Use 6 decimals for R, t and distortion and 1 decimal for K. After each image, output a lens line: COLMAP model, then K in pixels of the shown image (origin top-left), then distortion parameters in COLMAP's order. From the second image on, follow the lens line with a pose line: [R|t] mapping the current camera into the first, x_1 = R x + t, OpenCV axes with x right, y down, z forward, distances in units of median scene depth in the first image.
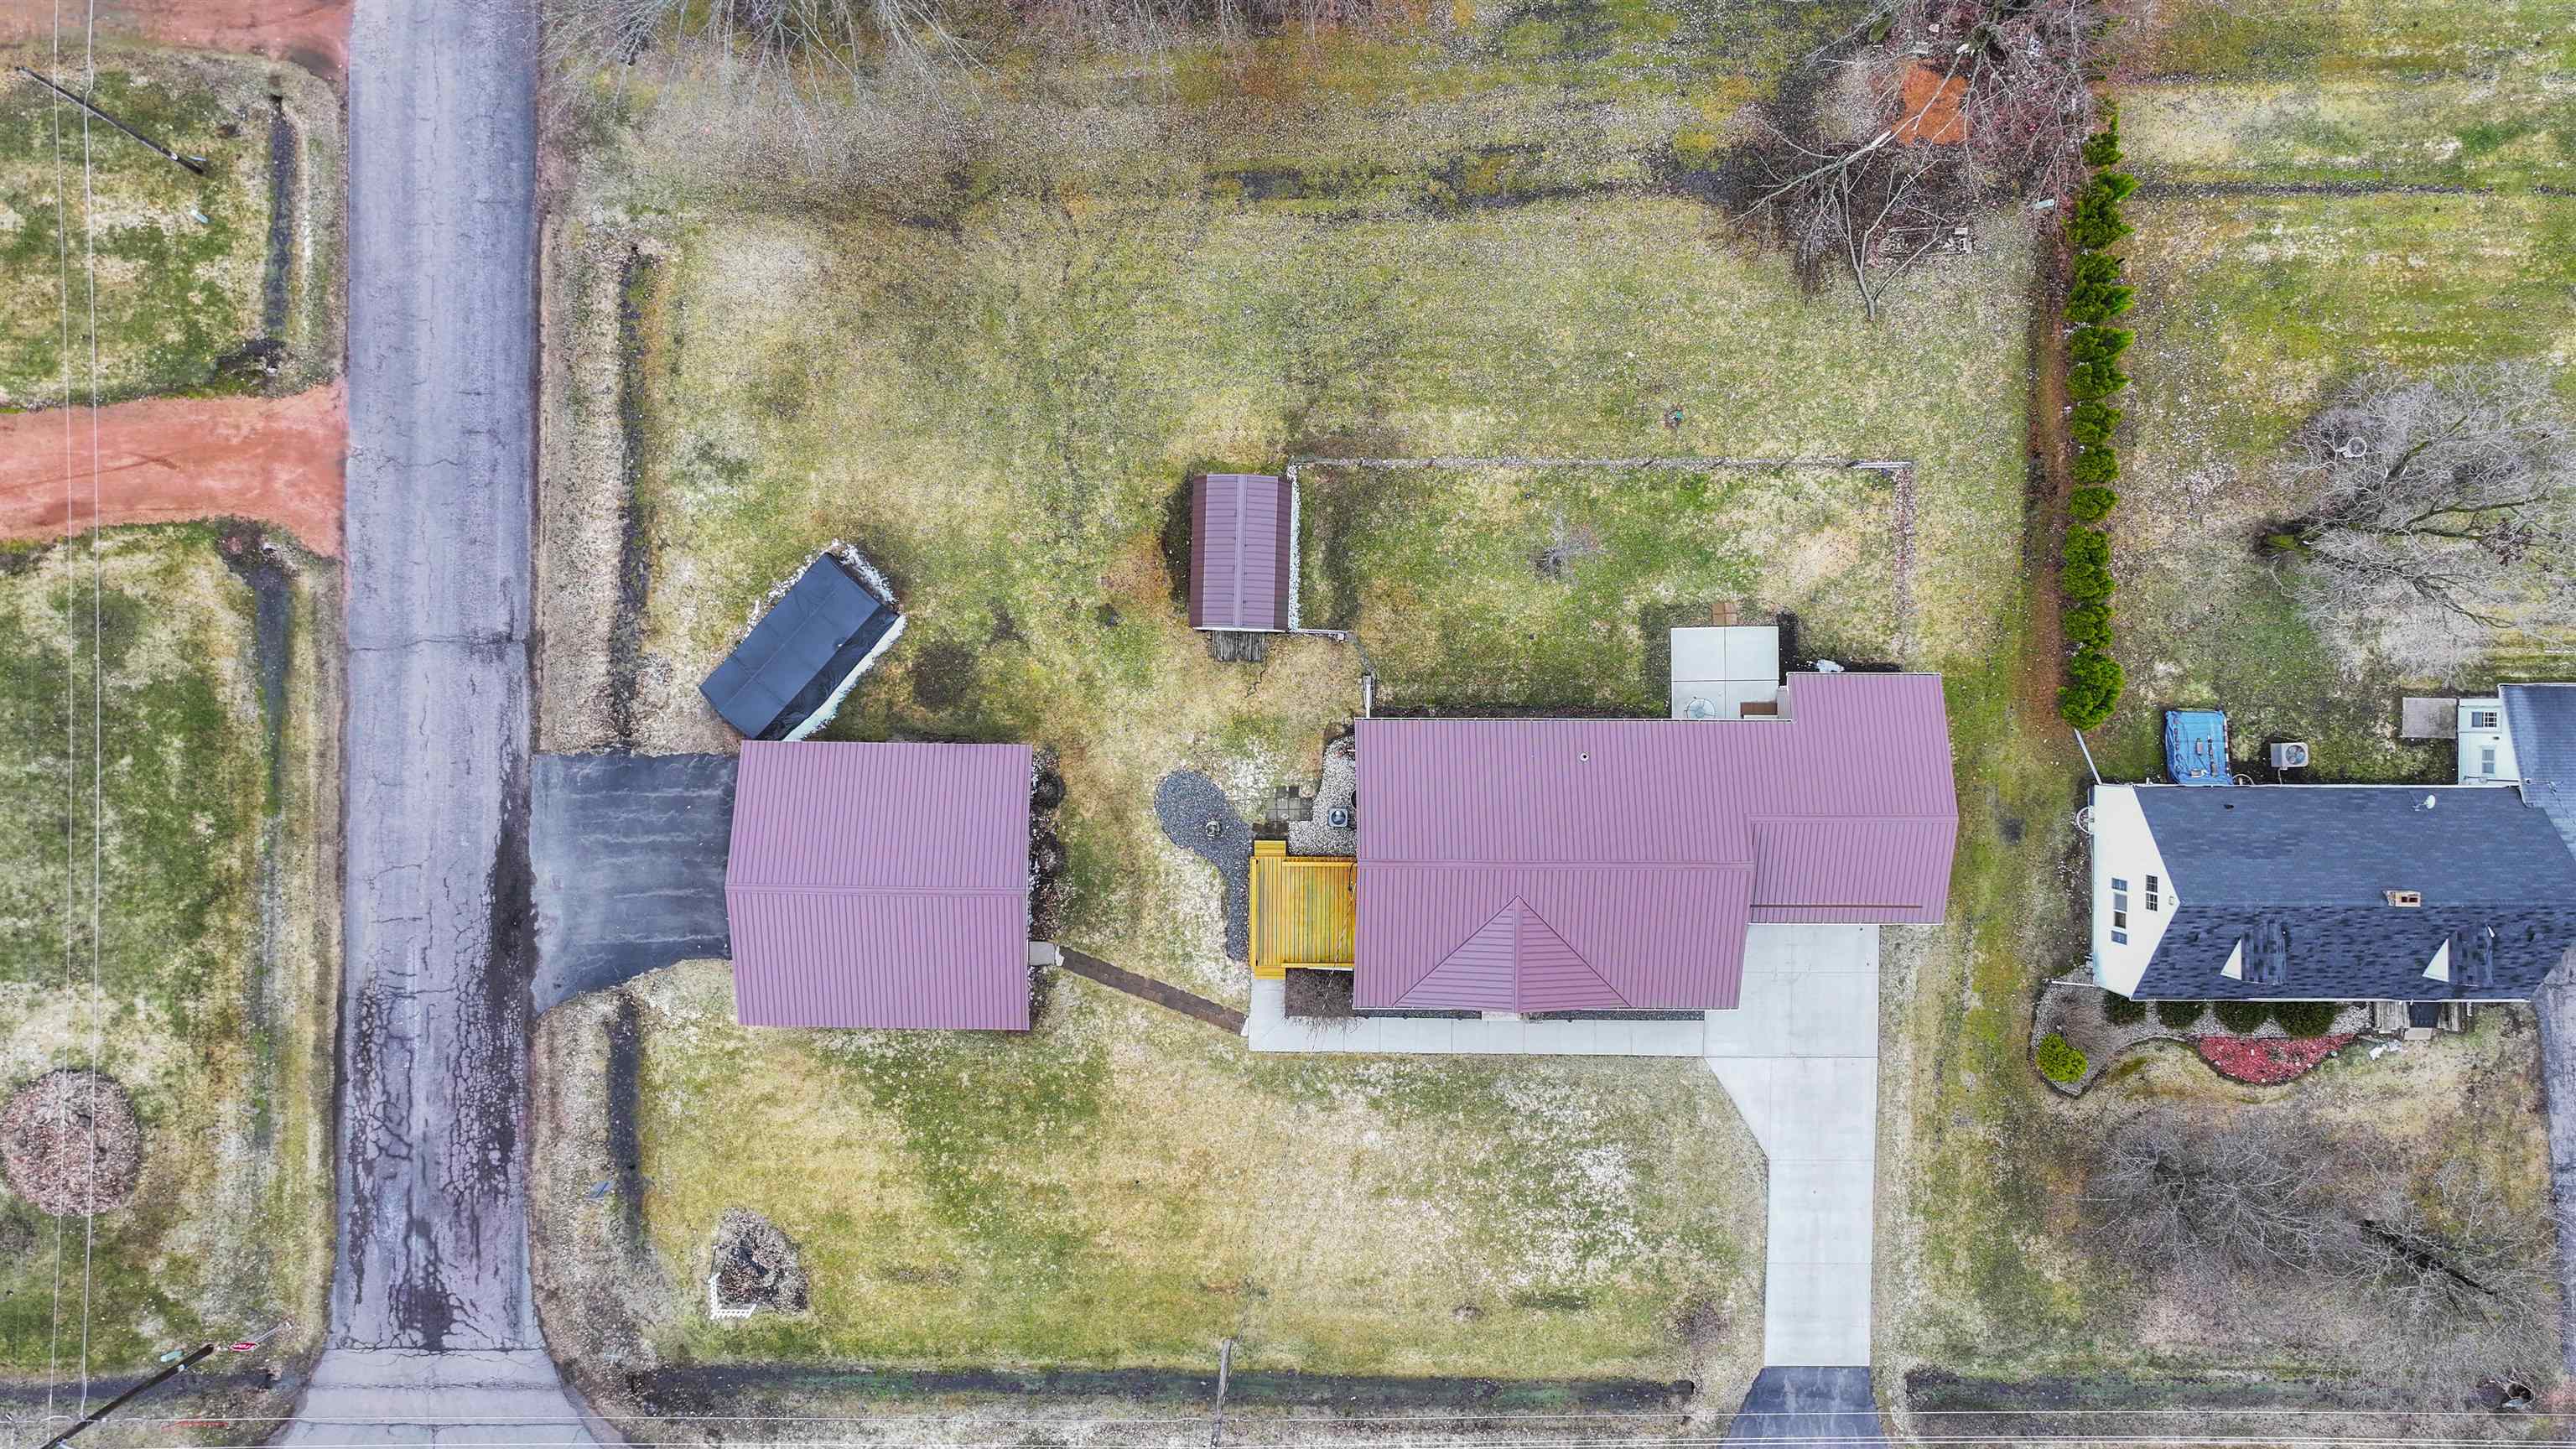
lens RADIAL K [[1807.4, 0, 1288.0], [0, 1807.4, 724.5], [0, 0, 1]] dist [0.002389, 0.008828]
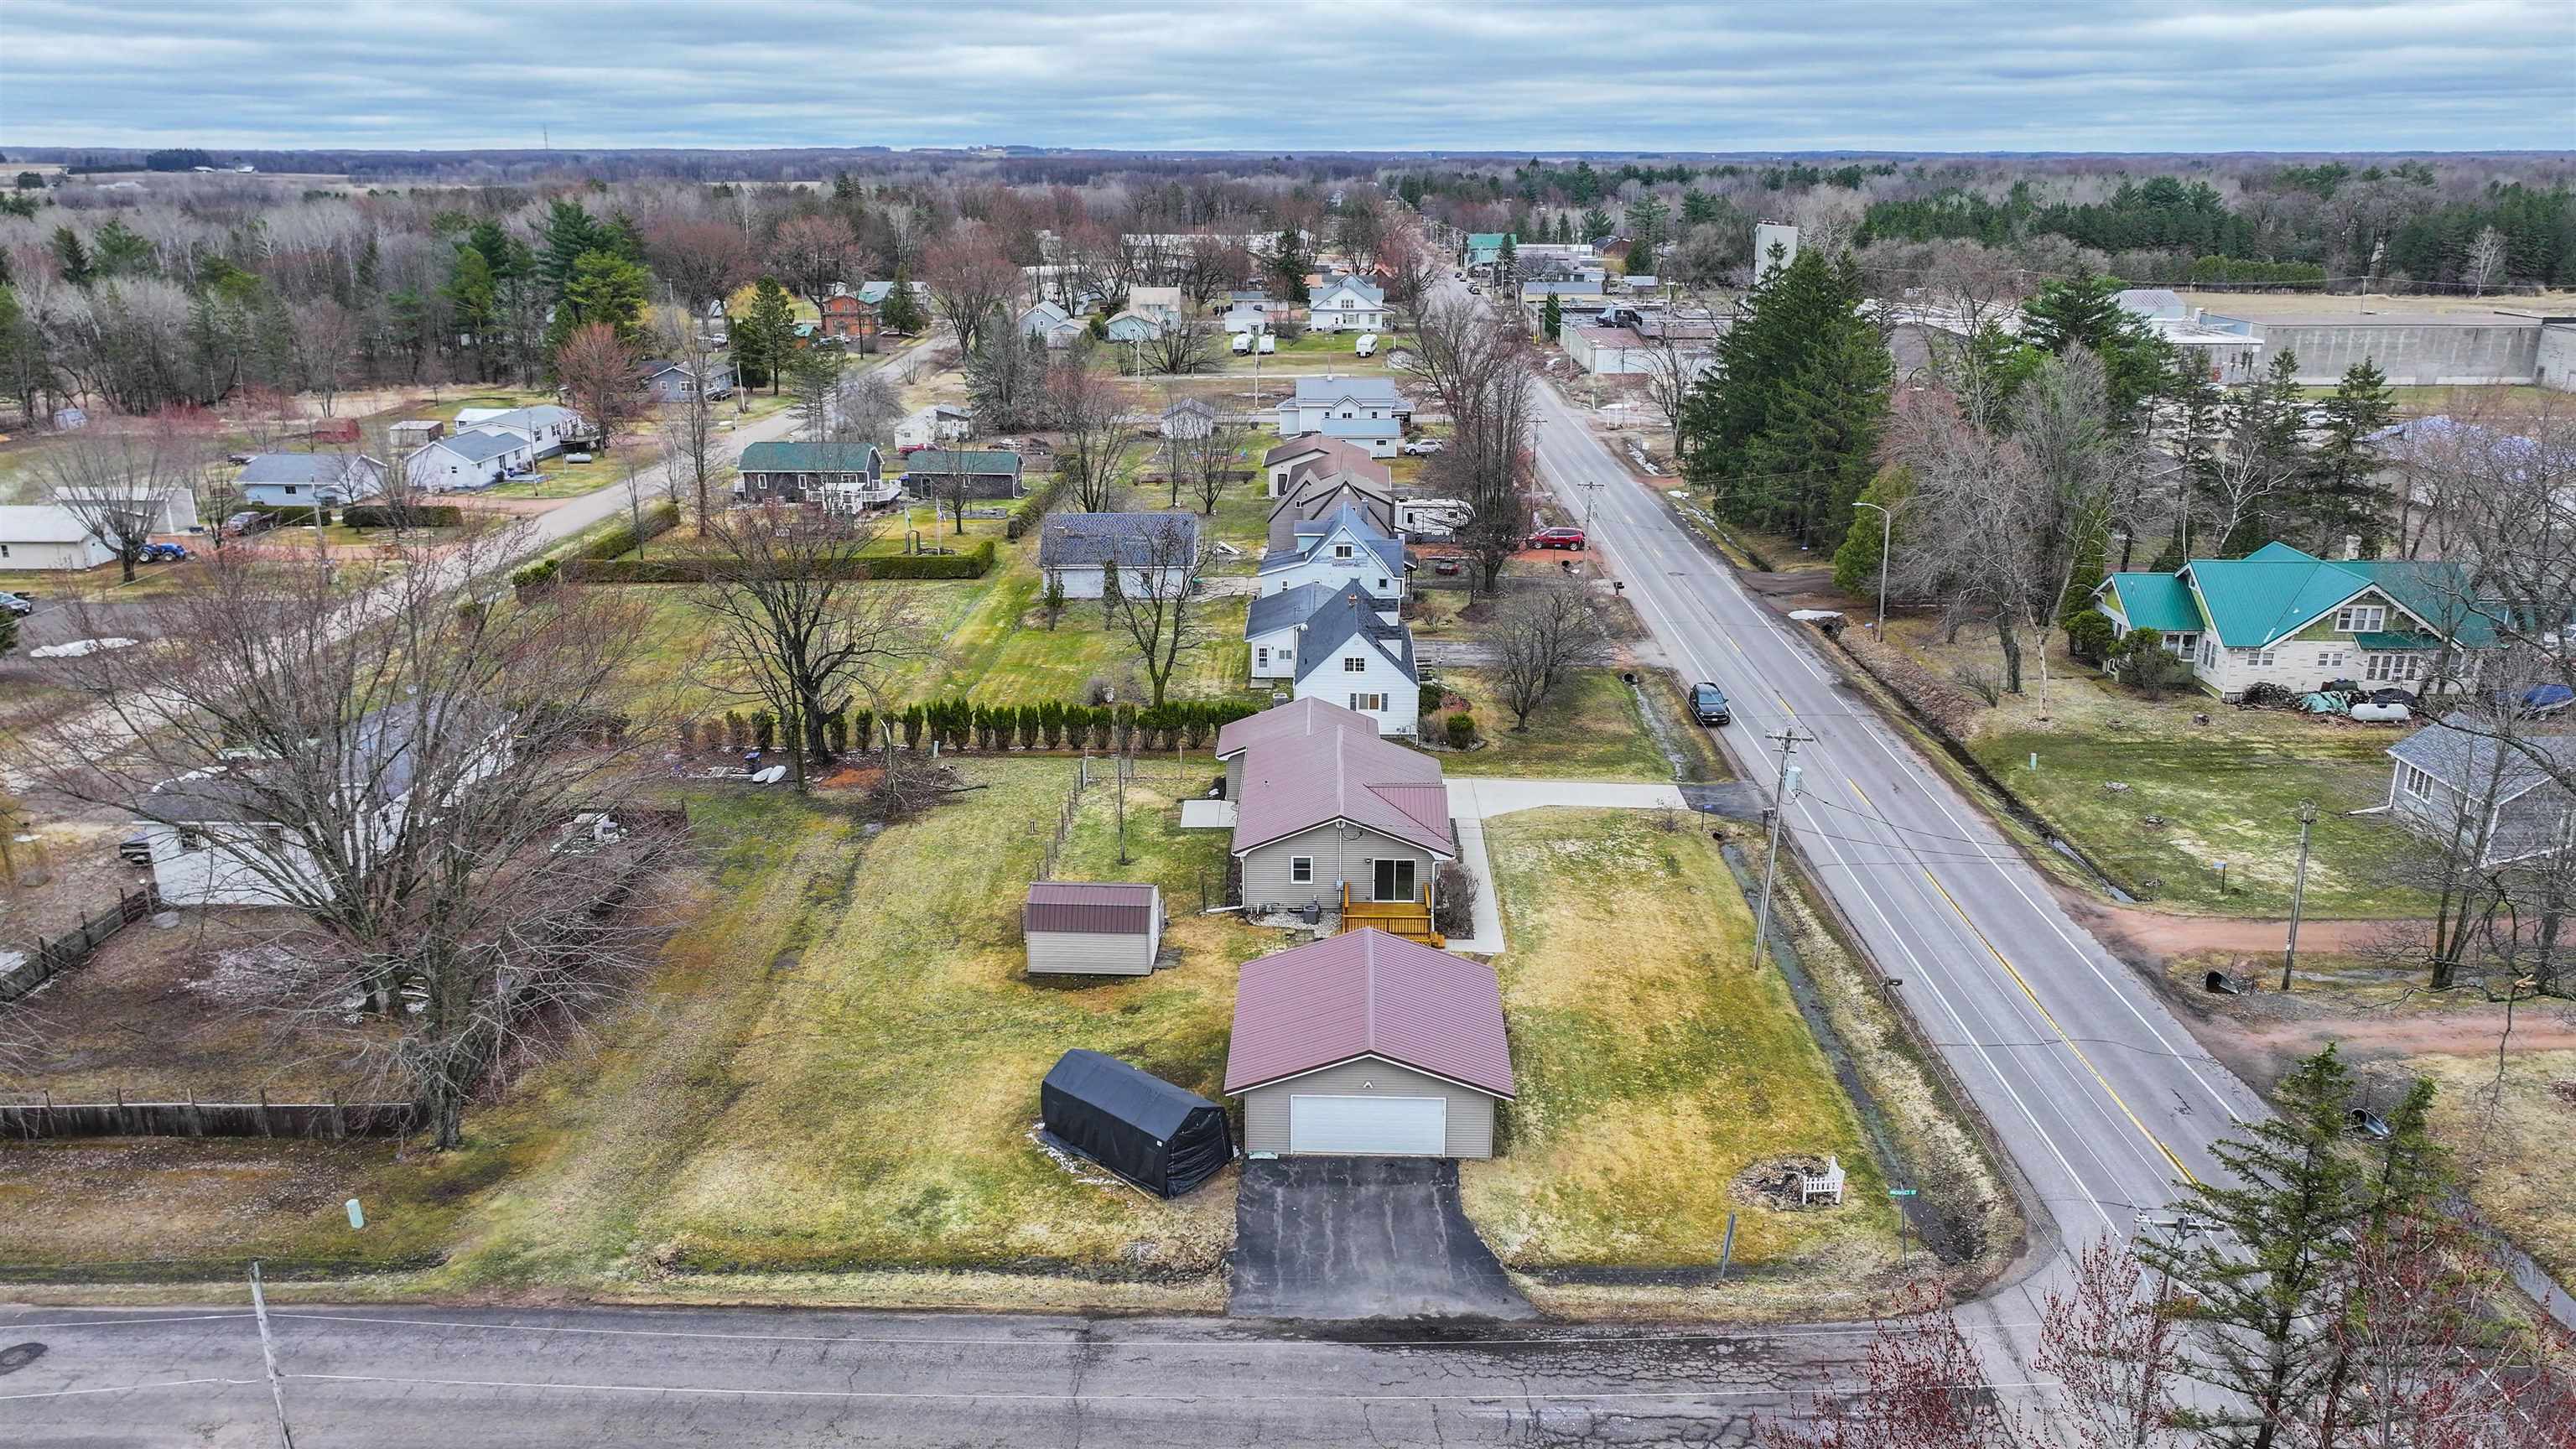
lens RADIAL K [[1815.4, 0, 1288.0], [0, 1815.4, 724.5], [0, 0, 1]] dist [0.011317, 0.002677]
pose [[0.019166, -0.311735, 0.949976, -1.115551], [0.999805, 0.001396, -0.019714, 0.059490], [0.004819, 0.950168, 0.311701, 0.478432]]
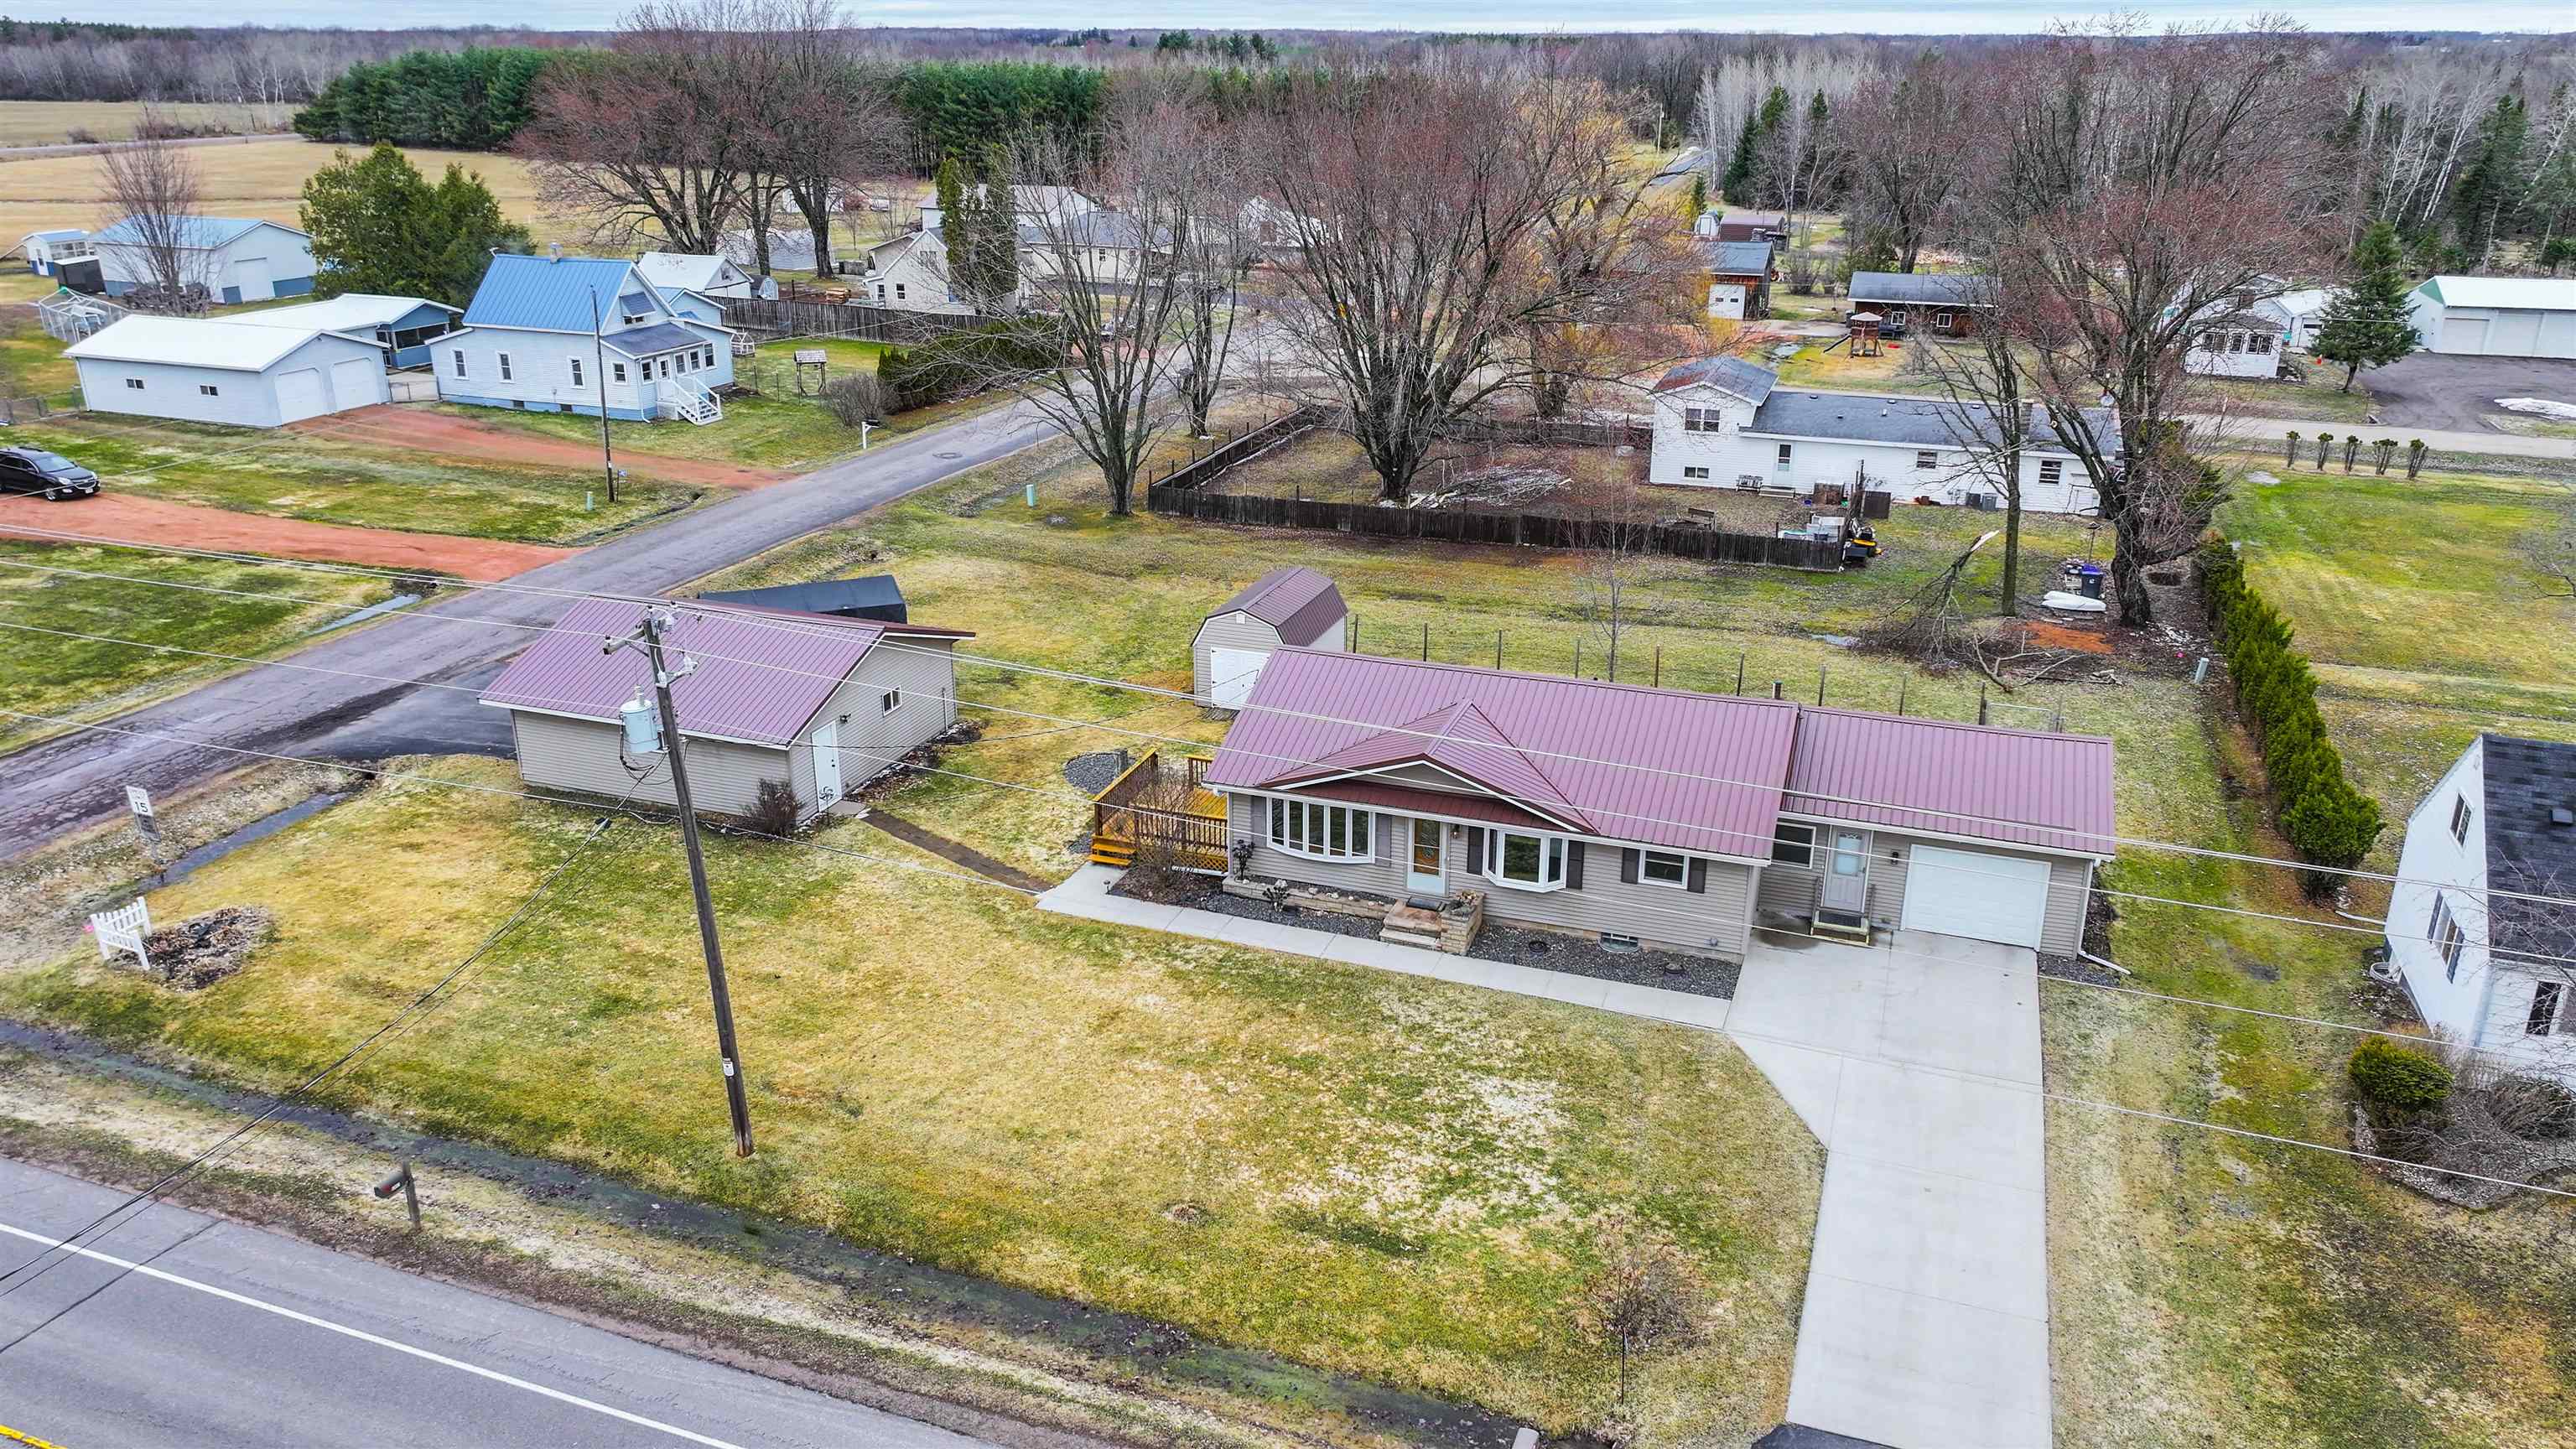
lens RADIAL K [[1807.4, 0, 1288.0], [0, 1807.4, 724.5], [0, 0, 1]] dist [0.002389, 0.008828]
pose [[0.943433, 0.110310, -0.312676, 0.268489], [-0.331522, 0.328807, -0.884296, 0.717128], [0.005263, 0.937933, 0.346777, 0.700489]]
